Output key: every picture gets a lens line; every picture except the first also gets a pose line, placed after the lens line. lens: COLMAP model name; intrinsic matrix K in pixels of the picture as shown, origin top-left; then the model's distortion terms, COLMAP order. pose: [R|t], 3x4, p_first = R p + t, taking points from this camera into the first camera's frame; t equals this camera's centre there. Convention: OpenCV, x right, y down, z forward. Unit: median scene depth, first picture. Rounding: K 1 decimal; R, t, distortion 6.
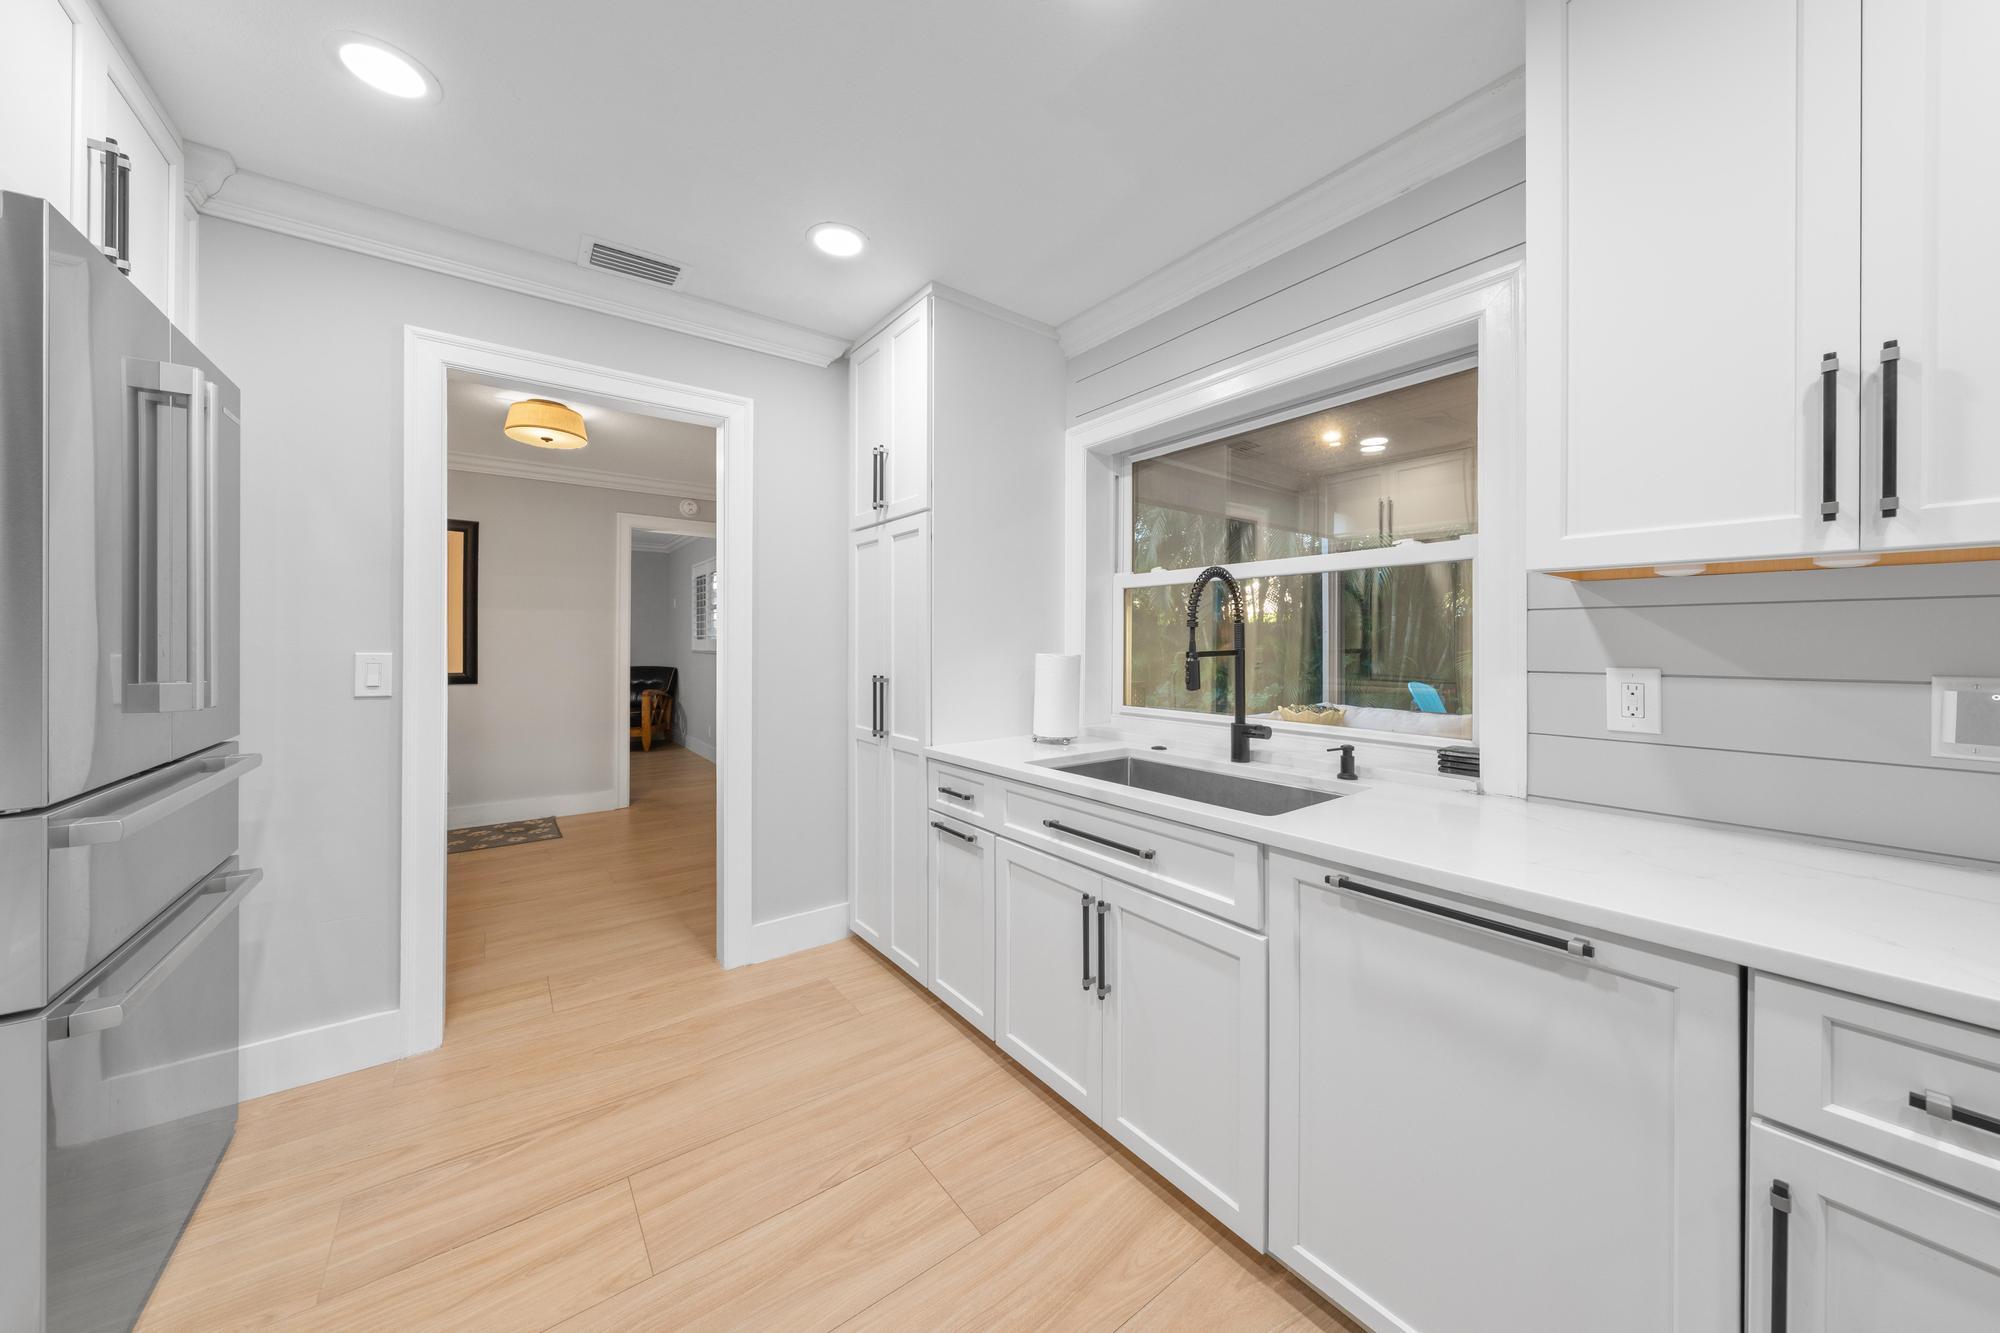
lens RADIAL K [[682.0, 0, 1010.3], [0, 682.0, 643.6], [0, 0, 1]] dist [0.001052, 0.000131]
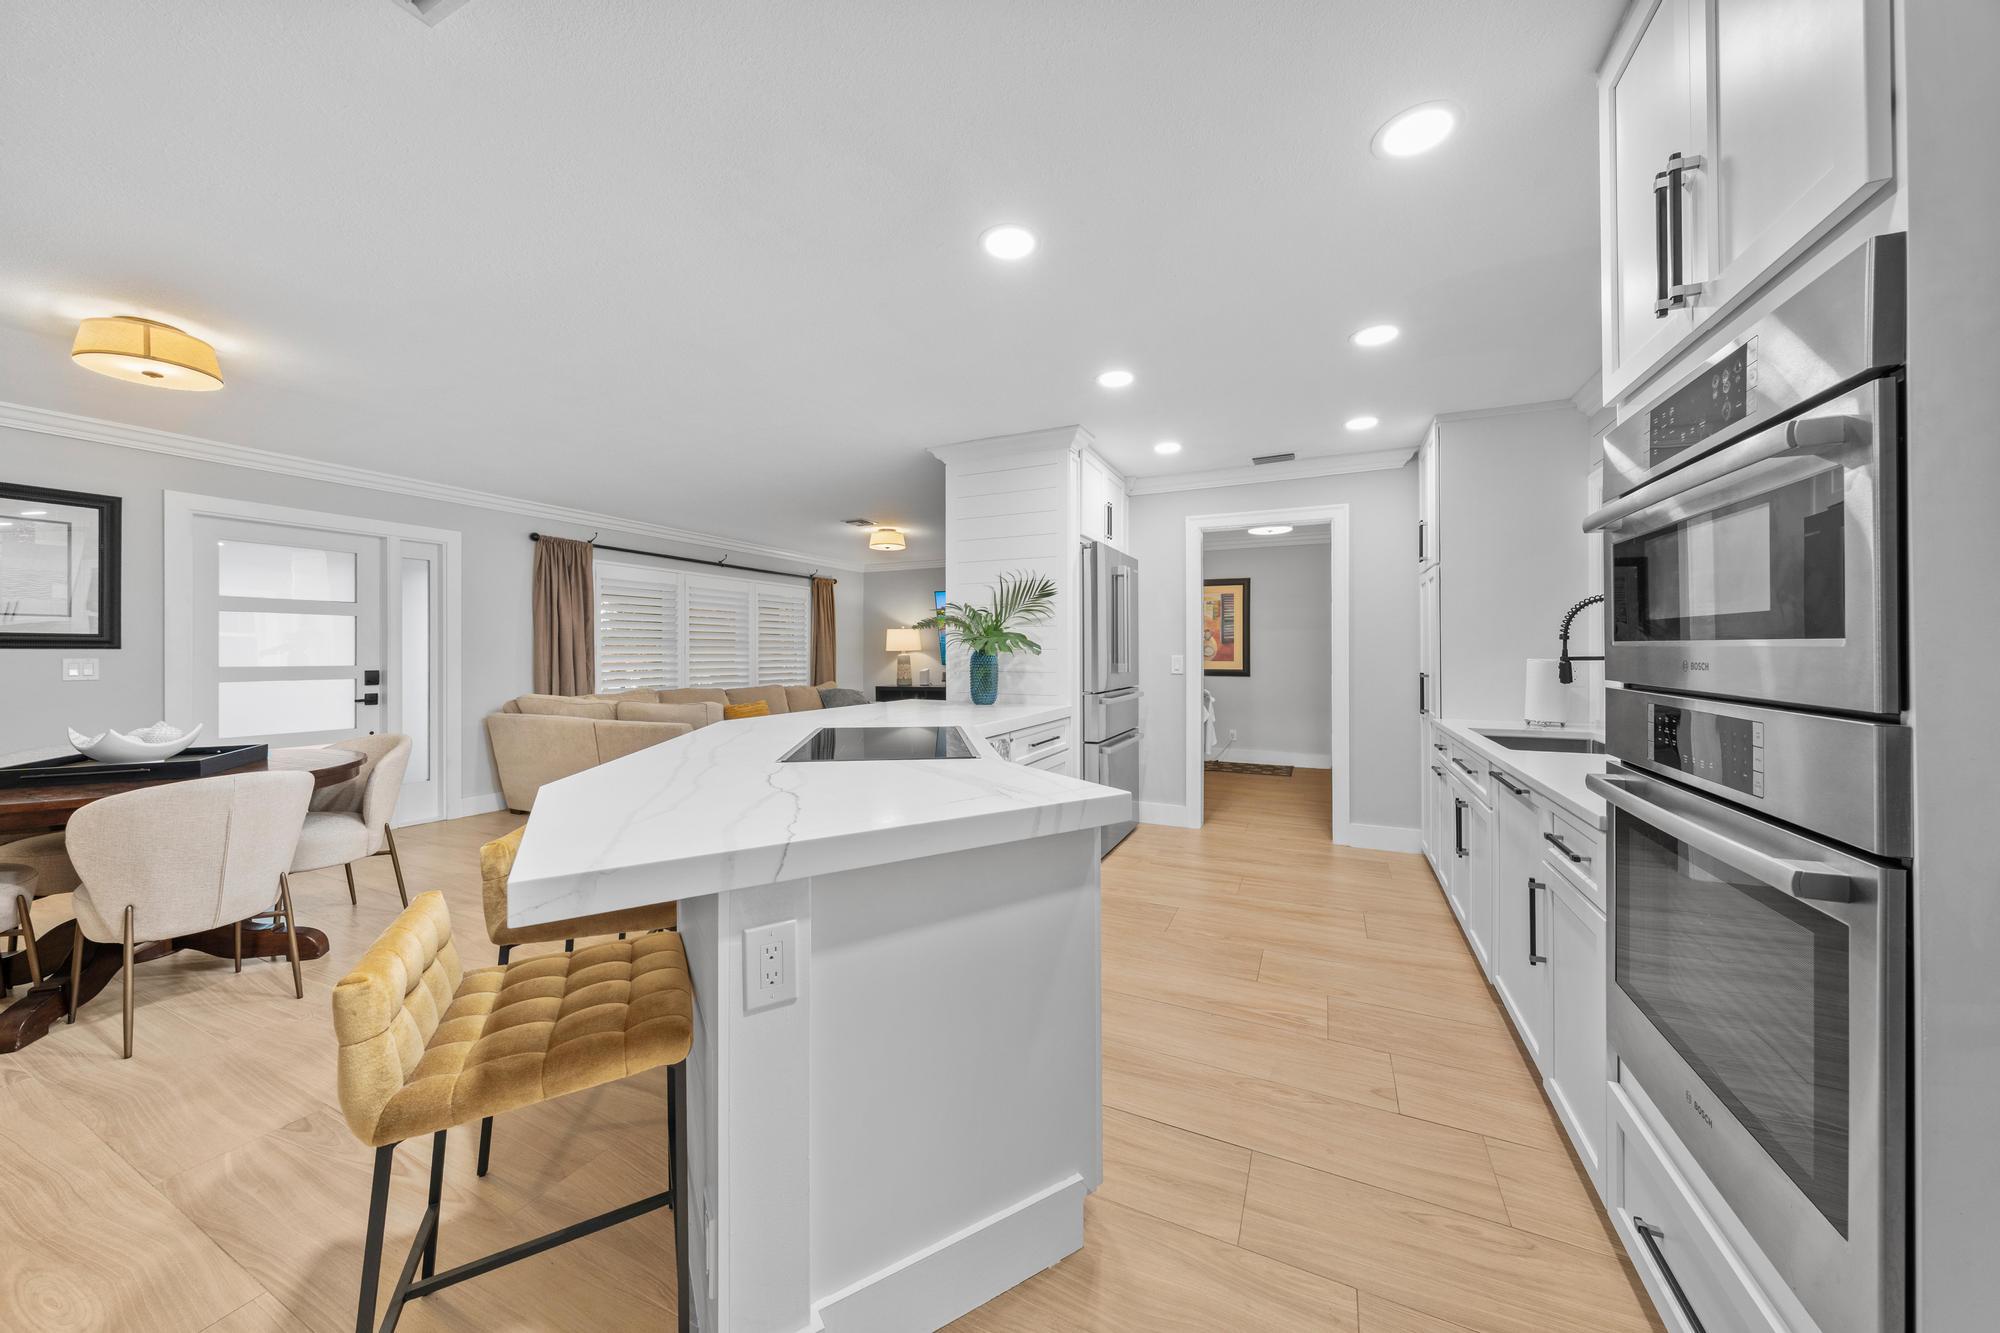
lens RADIAL K [[682.0, 0, 997.4], [0, 682.0, 657.2], [0, 0, 1]] dist [0.001052, 0.000131]
pose [[0.460449, 0.005338, -0.887670, 0.959322], [0.001101, 0.999978, 0.006585, 0.002675], [0.887685, -0.004010, 0.460433, -0.707737]]
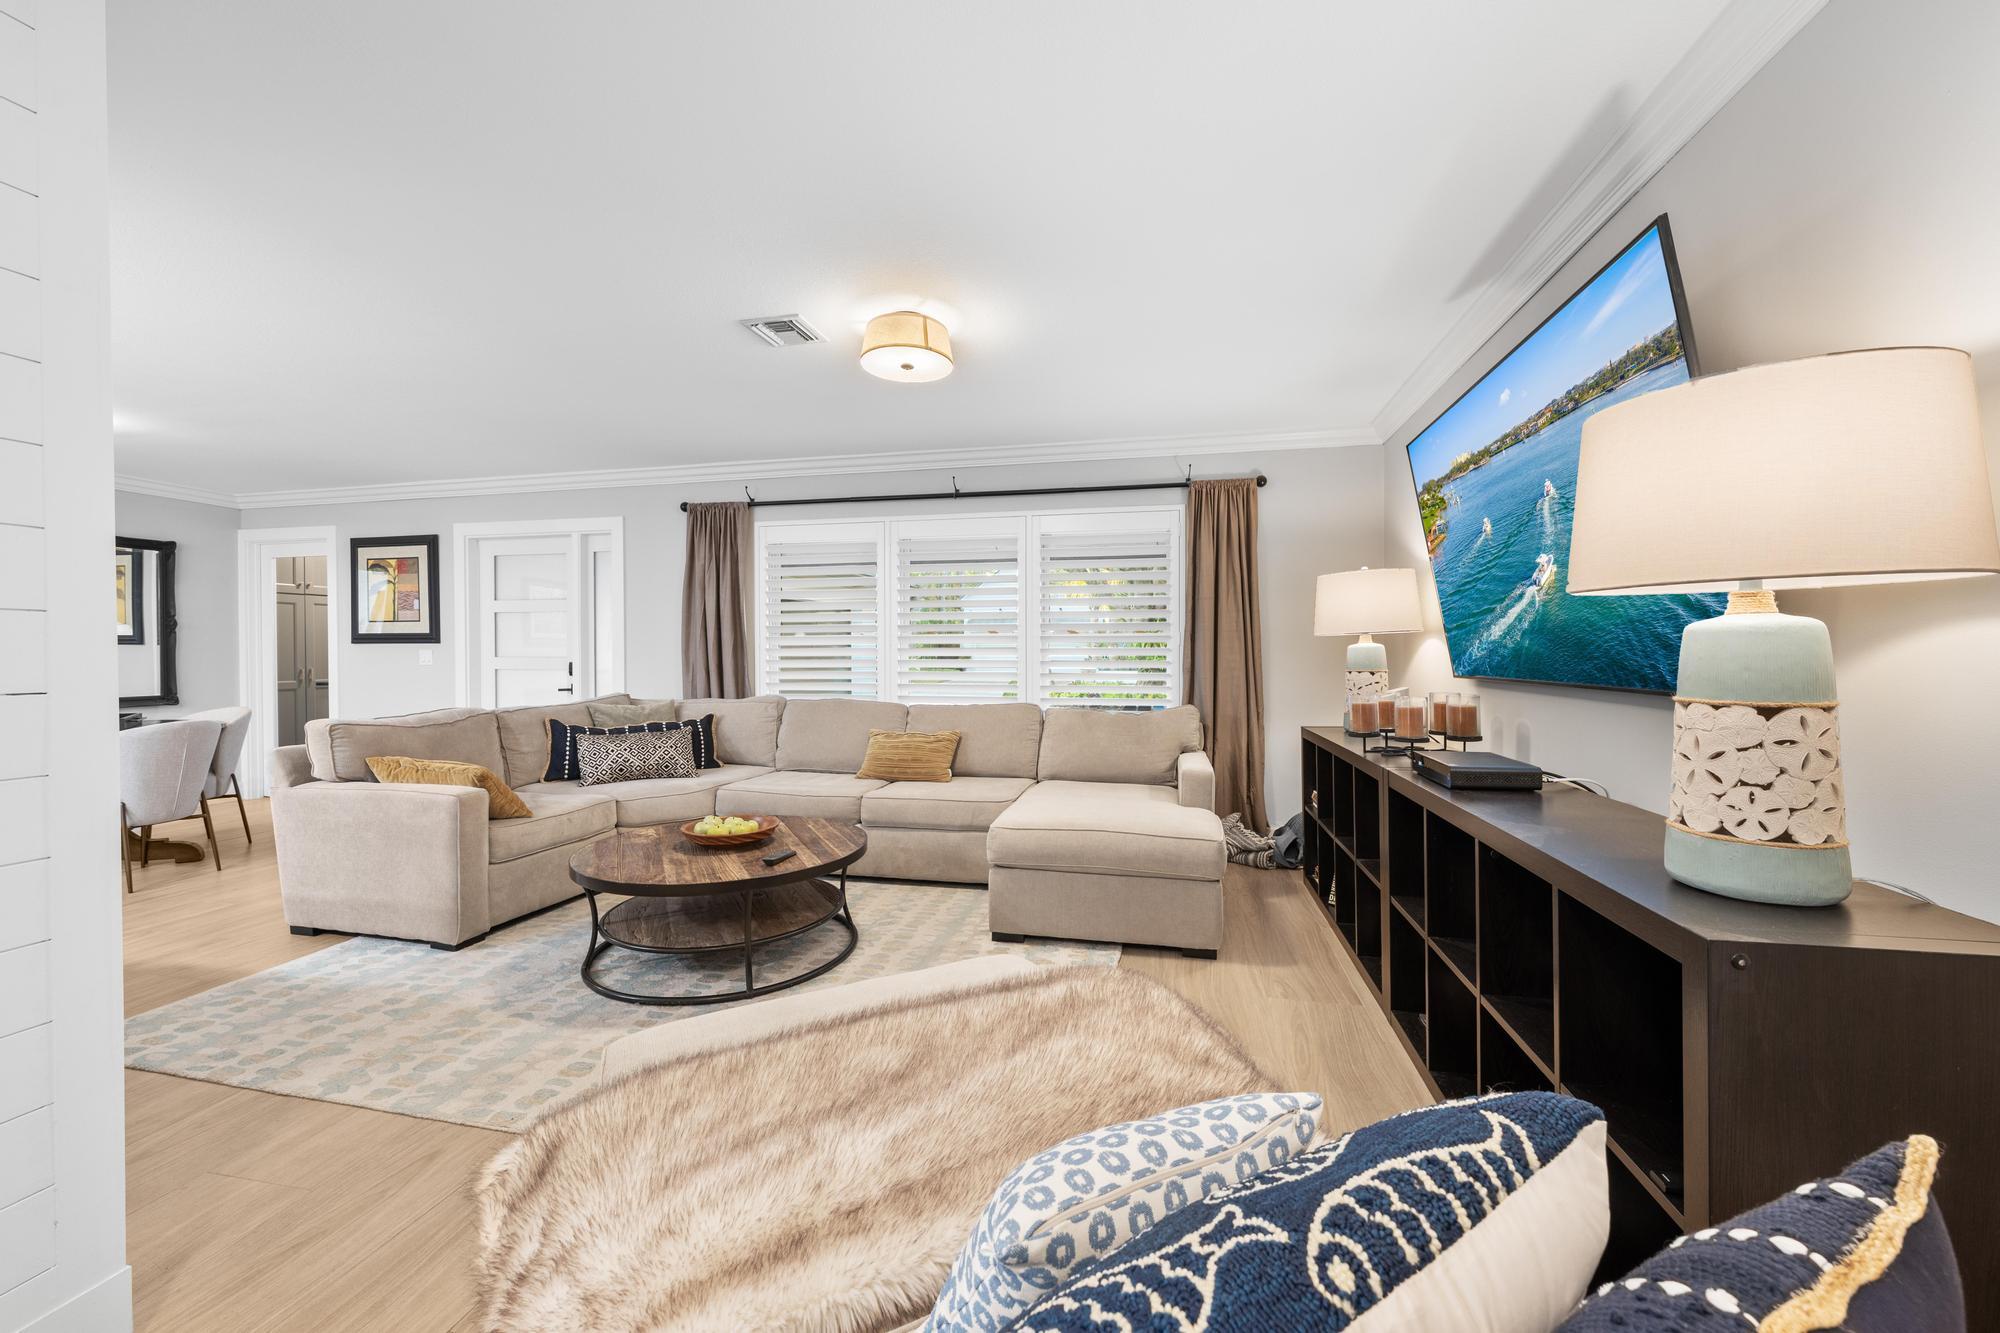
lens RADIAL K [[773.8, 0, 1015.7], [0, 773.8, 653.1], [0, 0, 1]] dist [0.000560, -0.000626]
pose [[-0.760967, 0.007261, -0.648749, -1.664805], [0.003808, 0.999970, 0.006725, 0.016829], [0.648779, 0.002647, -0.760972, 1.806634]]
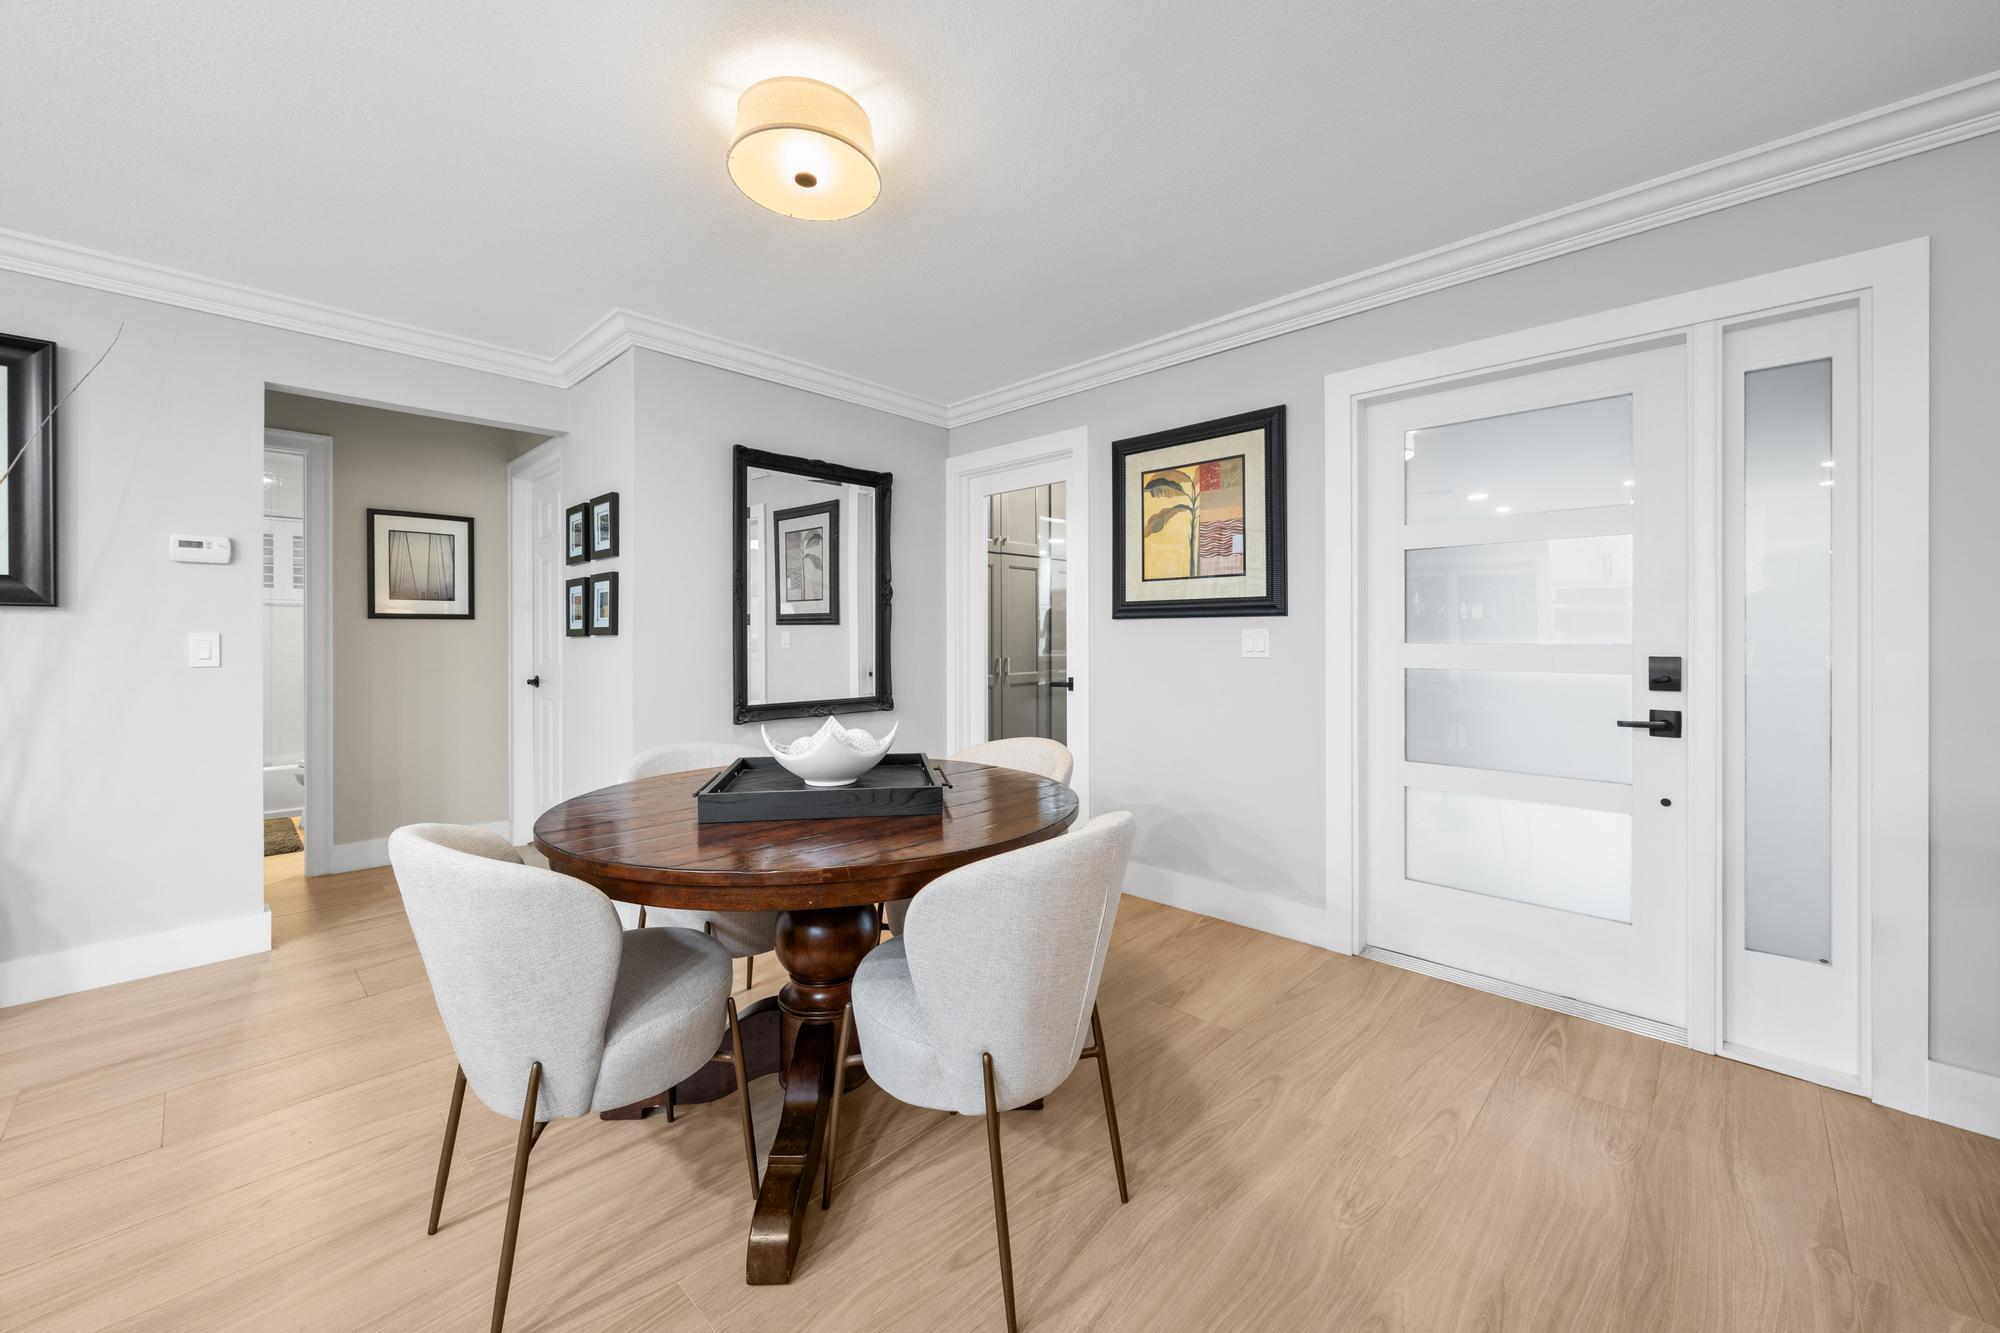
lens RADIAL K [[773.8, 0, 1010.7], [0, 773.8, 636.9], [0, 0, 1]] dist [0.000560, -0.000626]
pose [[-0.986483, 0.001918, -0.163855, -1.099311], [0.002122, 0.999997, -0.001070, 0.033052], [0.163853, -0.001403, -0.986484, -0.552866]]
